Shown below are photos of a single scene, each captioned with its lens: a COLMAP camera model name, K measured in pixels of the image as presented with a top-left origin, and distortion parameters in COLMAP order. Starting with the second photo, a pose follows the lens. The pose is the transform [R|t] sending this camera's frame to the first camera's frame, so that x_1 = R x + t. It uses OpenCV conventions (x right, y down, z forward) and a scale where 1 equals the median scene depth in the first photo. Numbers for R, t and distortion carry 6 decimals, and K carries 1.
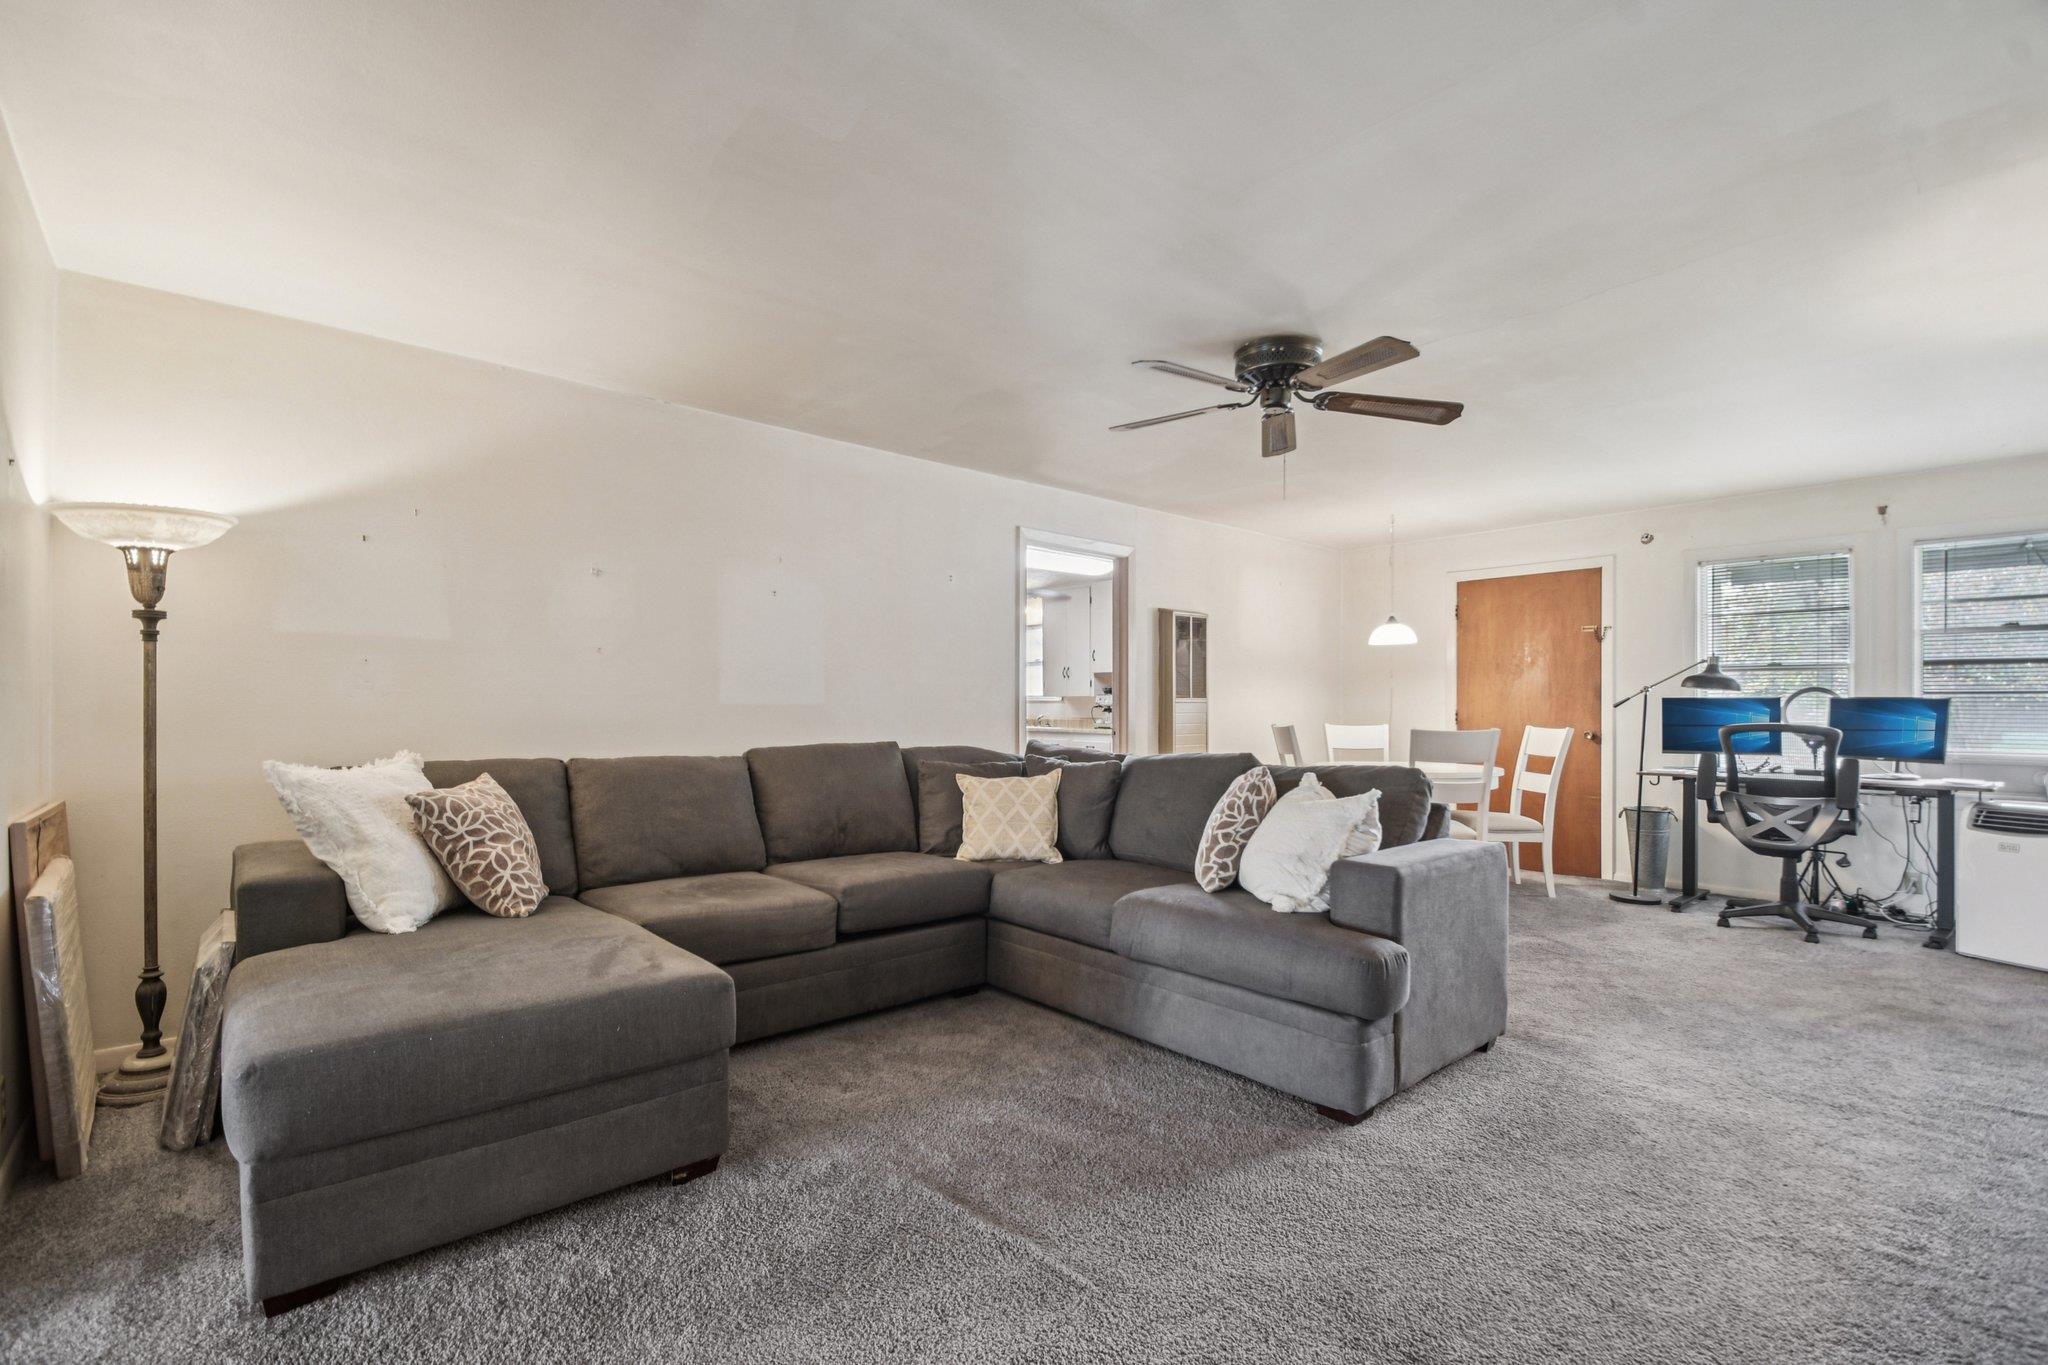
lens RADIAL K [[920.2, 0, 1009.4], [0, 920.2, 698.2], [0, 0, 1]] dist [-0.003281, -0.000714]
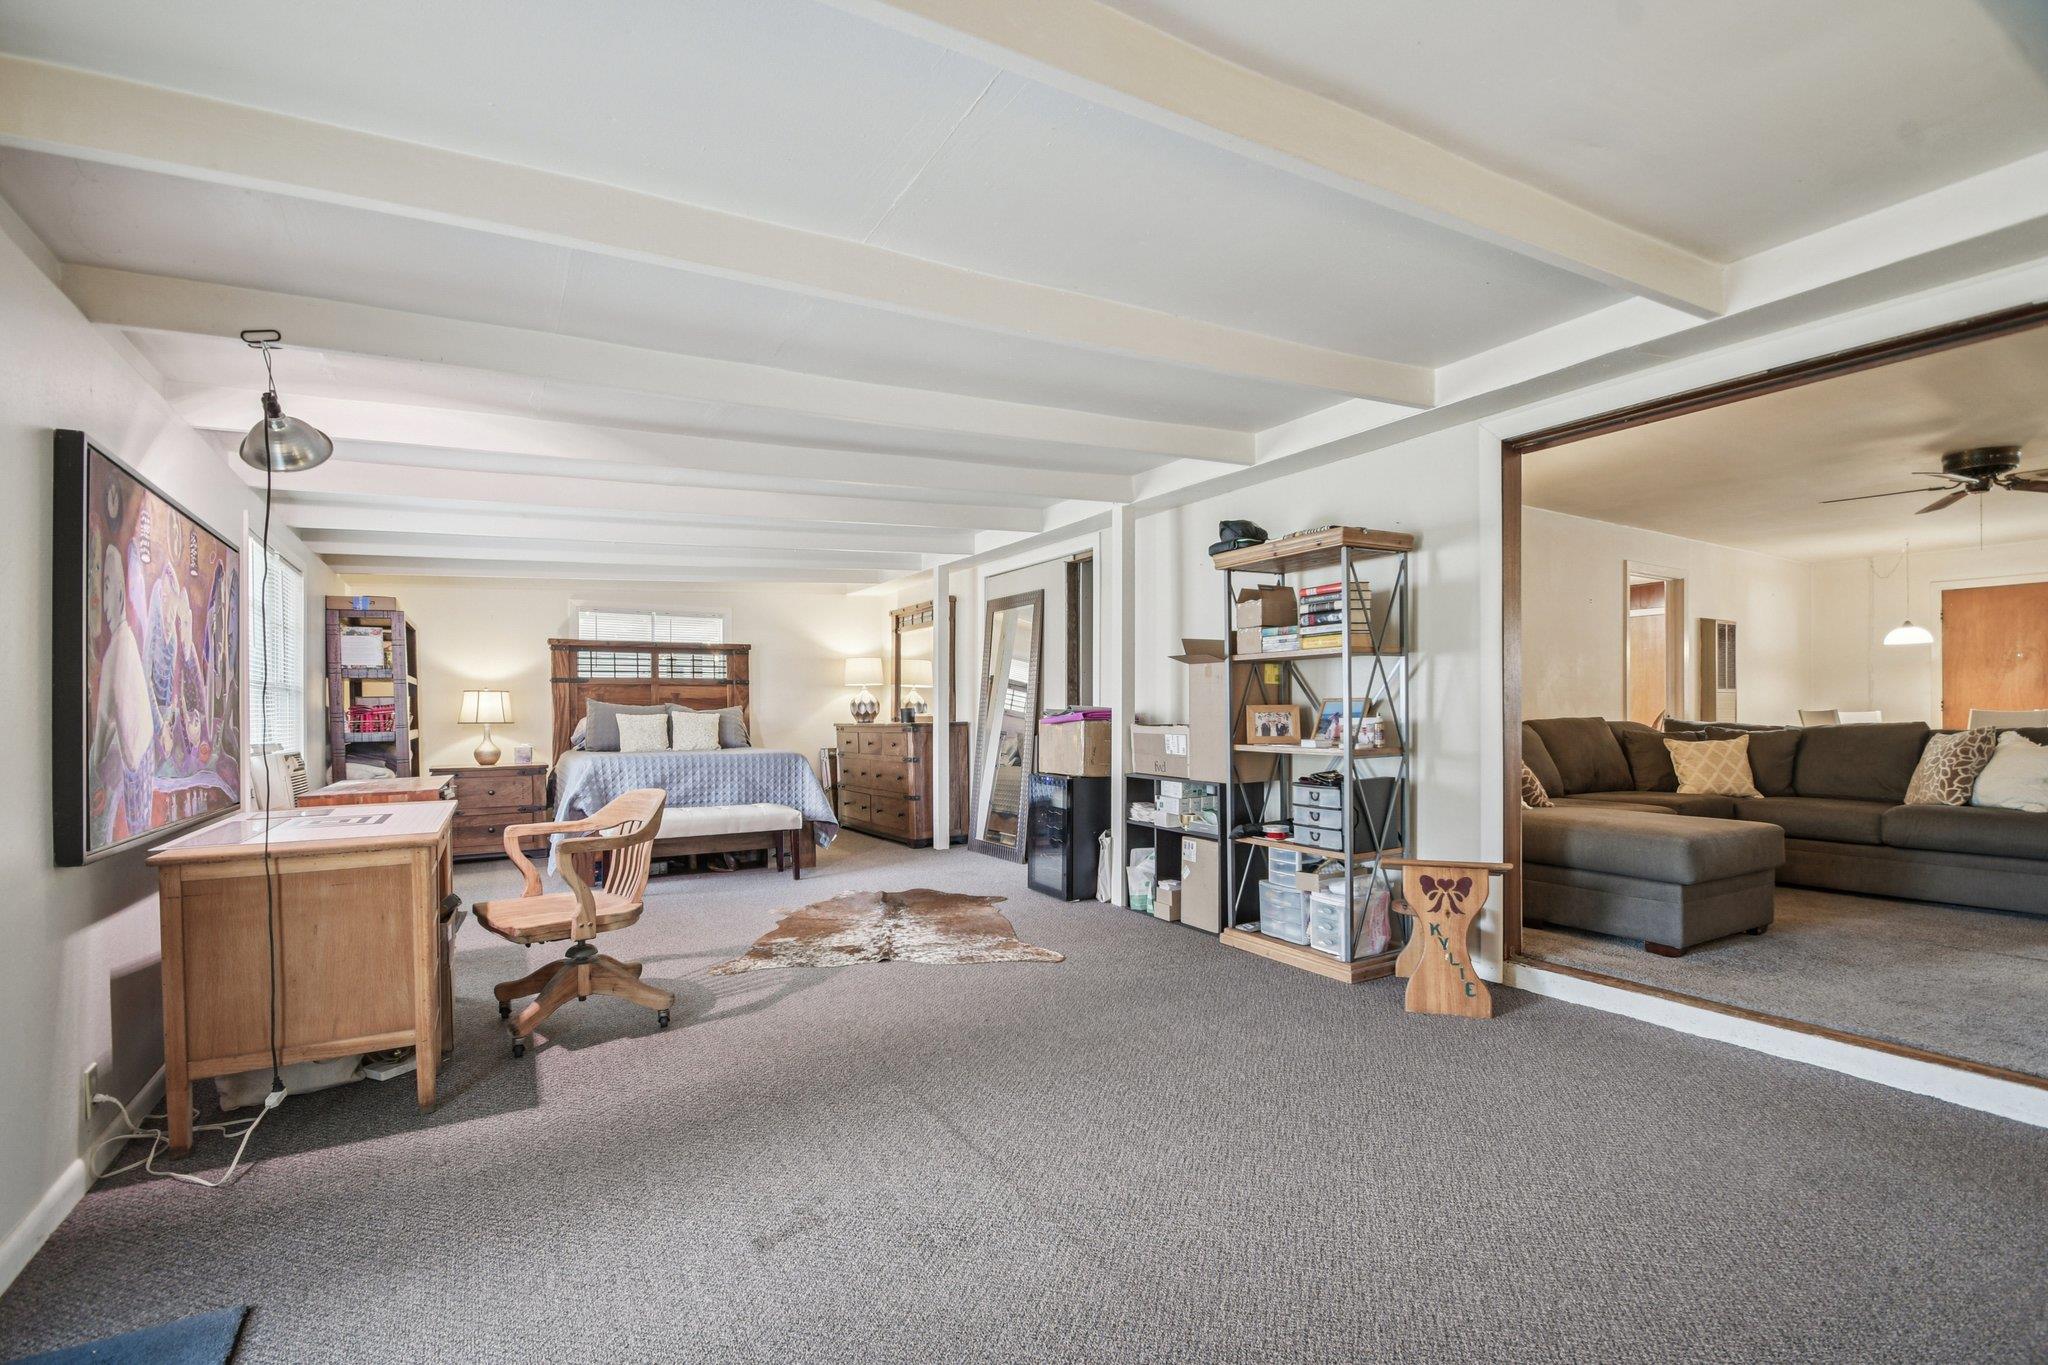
lens RADIAL K [[920.2, 0, 1033.9], [0, 920.2, 697.0], [0, 0, 1]] dist [-0.003281, -0.000714]
pose [[0.987338, -0.004986, -0.158553, -0.814159], [0.004321, 0.999980, -0.004536, 0.019141], [0.158572, 0.003793, 0.987340, -0.593095]]
